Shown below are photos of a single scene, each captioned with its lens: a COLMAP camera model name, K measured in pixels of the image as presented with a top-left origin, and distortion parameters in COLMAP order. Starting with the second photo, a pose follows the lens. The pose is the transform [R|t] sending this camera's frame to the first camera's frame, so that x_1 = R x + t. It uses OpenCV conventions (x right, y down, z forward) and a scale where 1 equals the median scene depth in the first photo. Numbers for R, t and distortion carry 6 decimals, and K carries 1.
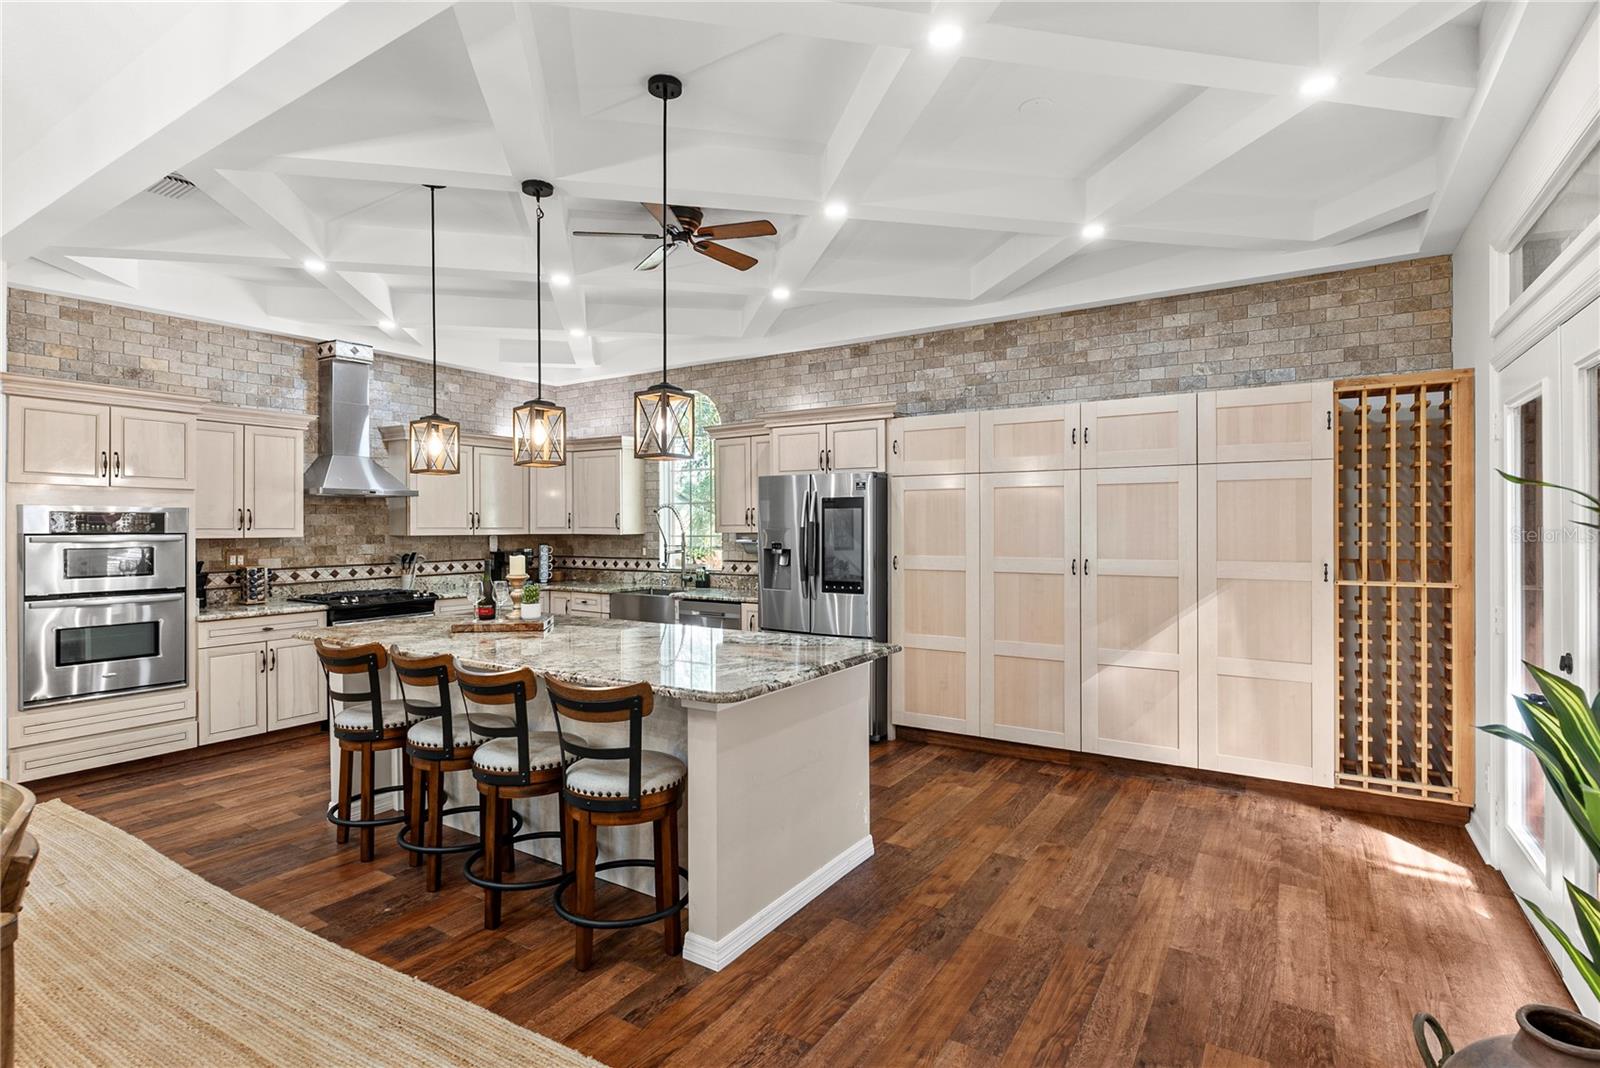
lens RADIAL K [[786.8, 0, 803.3], [0, 786.8, 529.2], [0, 0, 1]] dist [0.003671, 0.000268]
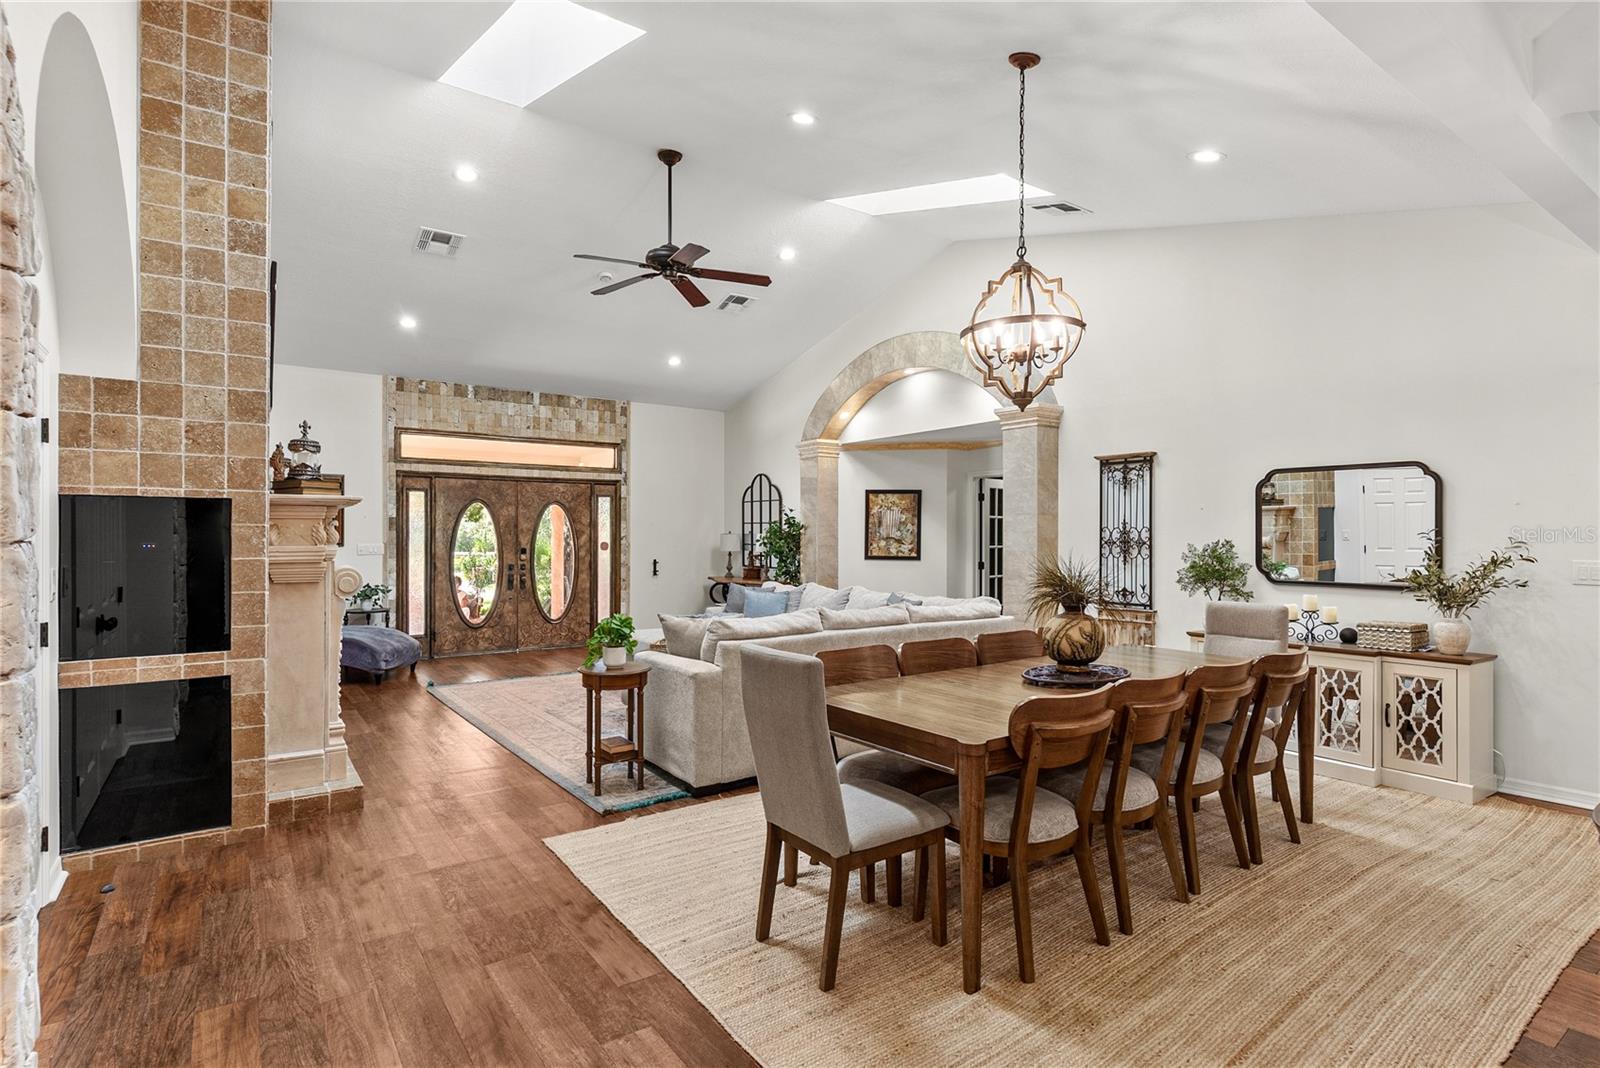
lens RADIAL K [[786.8, 0, 800.9], [0, 786.8, 538.1], [0, 0, 1]] dist [0.003671, 0.000268]
pose [[-0.362010, 0.005693, -0.932157, 0.197383], [-0.003796, 0.999964, 0.007581, 0.004146], [0.932167, 0.006283, -0.361975, 0.319153]]
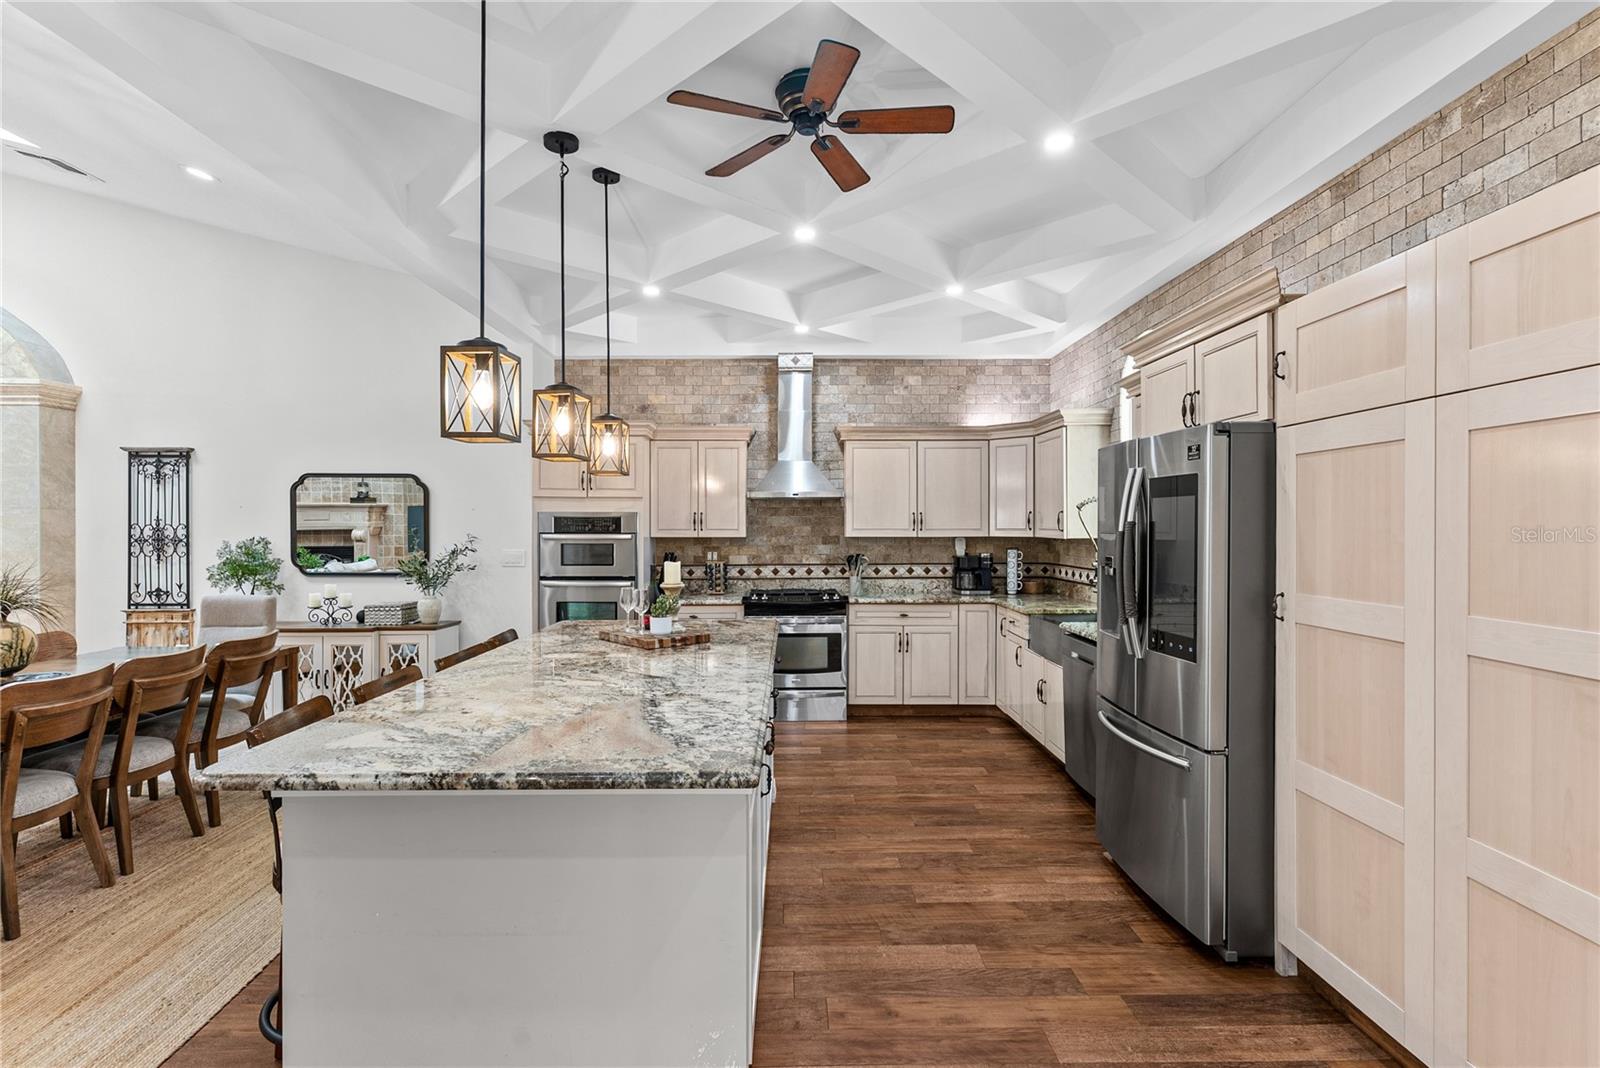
lens RADIAL K [[786.8, 0, 794.1], [0, 786.8, 529.4], [0, 0, 1]] dist [0.003671, 0.000268]
pose [[0.543815, 0.005211, -0.839189, 0.359812], [-0.004307, 0.999985, 0.003418, -0.005274], [0.839194, 0.001756, 0.543829, 0.493694]]
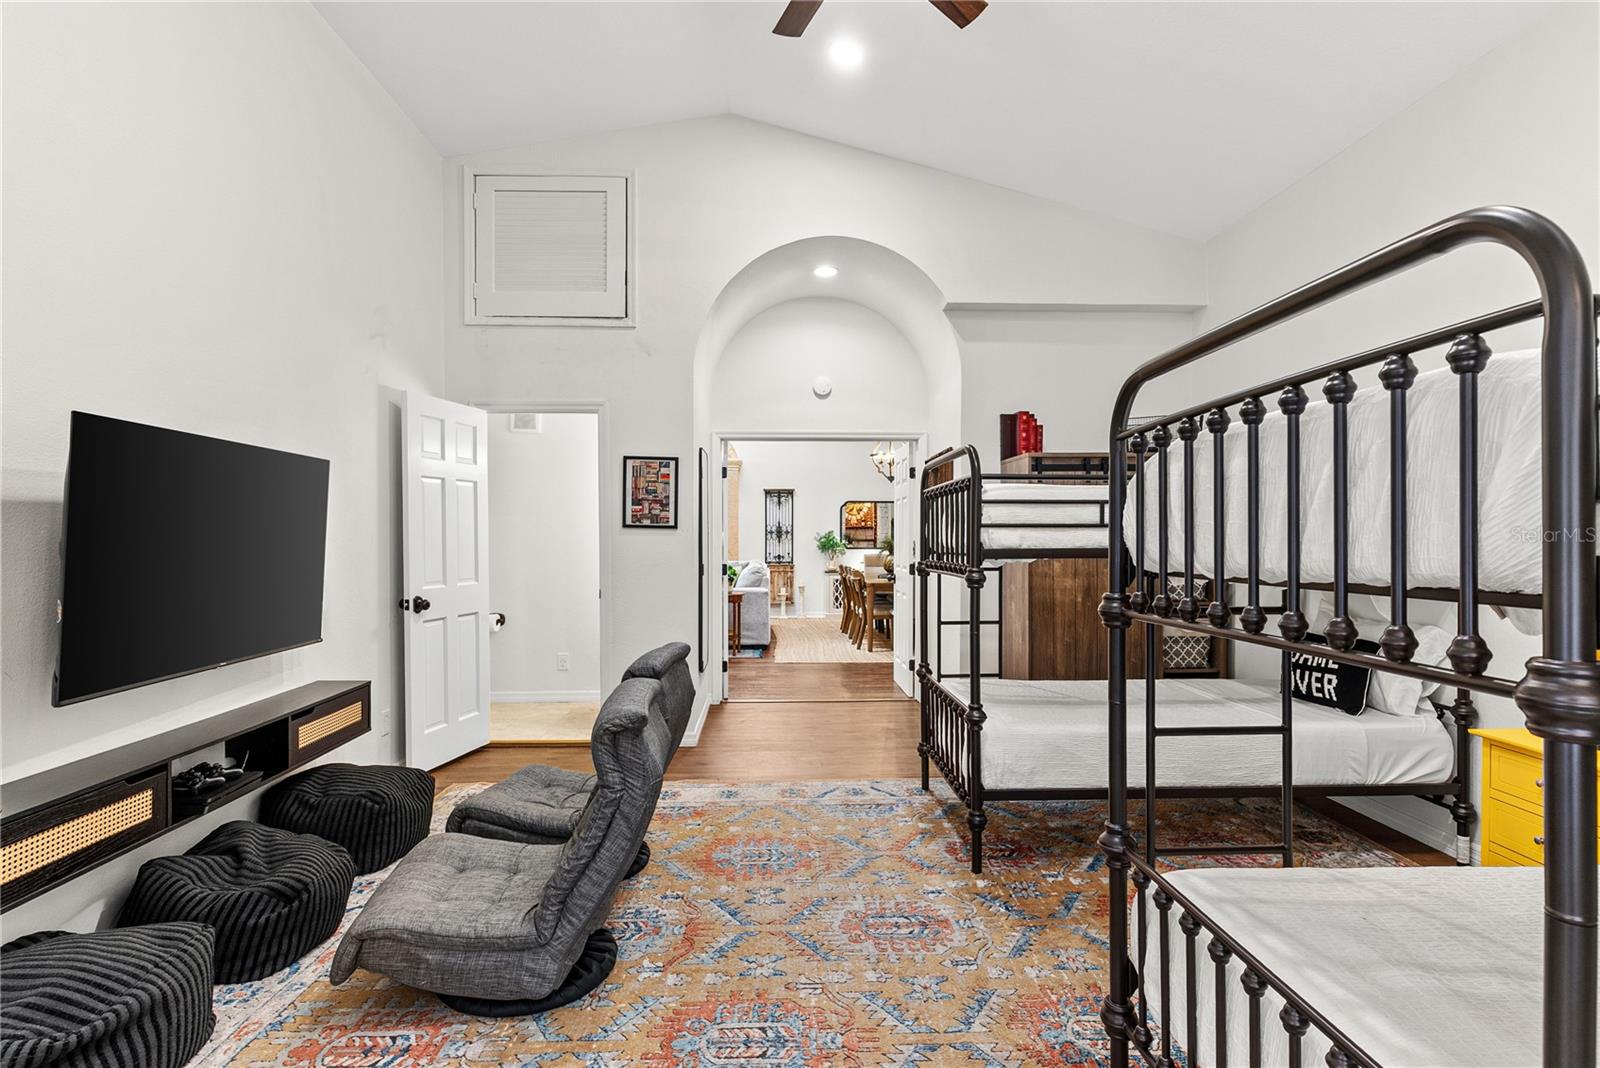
lens RADIAL K [[786.8, 0, 798.1], [0, 786.8, 535.8], [0, 0, 1]] dist [0.003671, 0.000268]
pose [[0.567265, -0.000607, -0.823535, 0.924698], [-0.002275, 0.999995, -0.002304, 0.033884], [0.823532, 0.003180, 0.567261, -0.964072]]
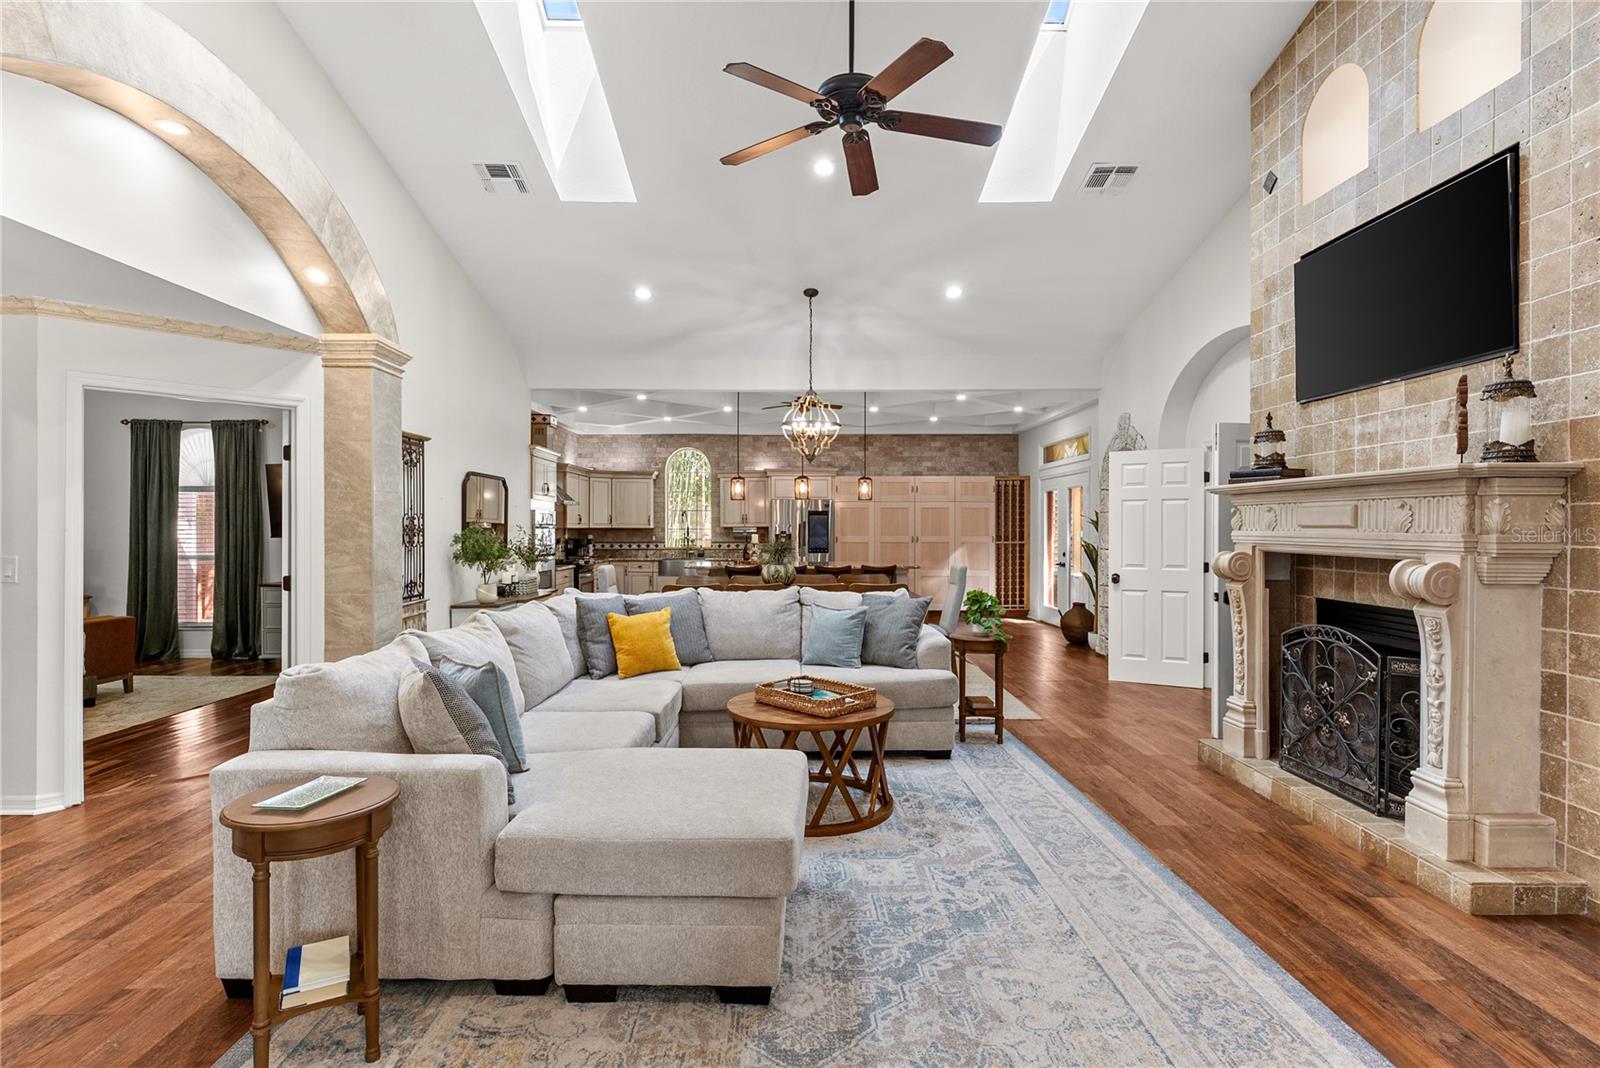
lens RADIAL K [[786.8, 0, 797.3], [0, 786.8, 540.4], [0, 0, 1]] dist [0.003671, 0.000268]
pose [[0.837614, -0.005956, 0.546231, -1.230143], [-0.000820, 0.999926, 0.012161, 0.016811], [-0.546263, -0.010634, 0.837547, -0.852423]]
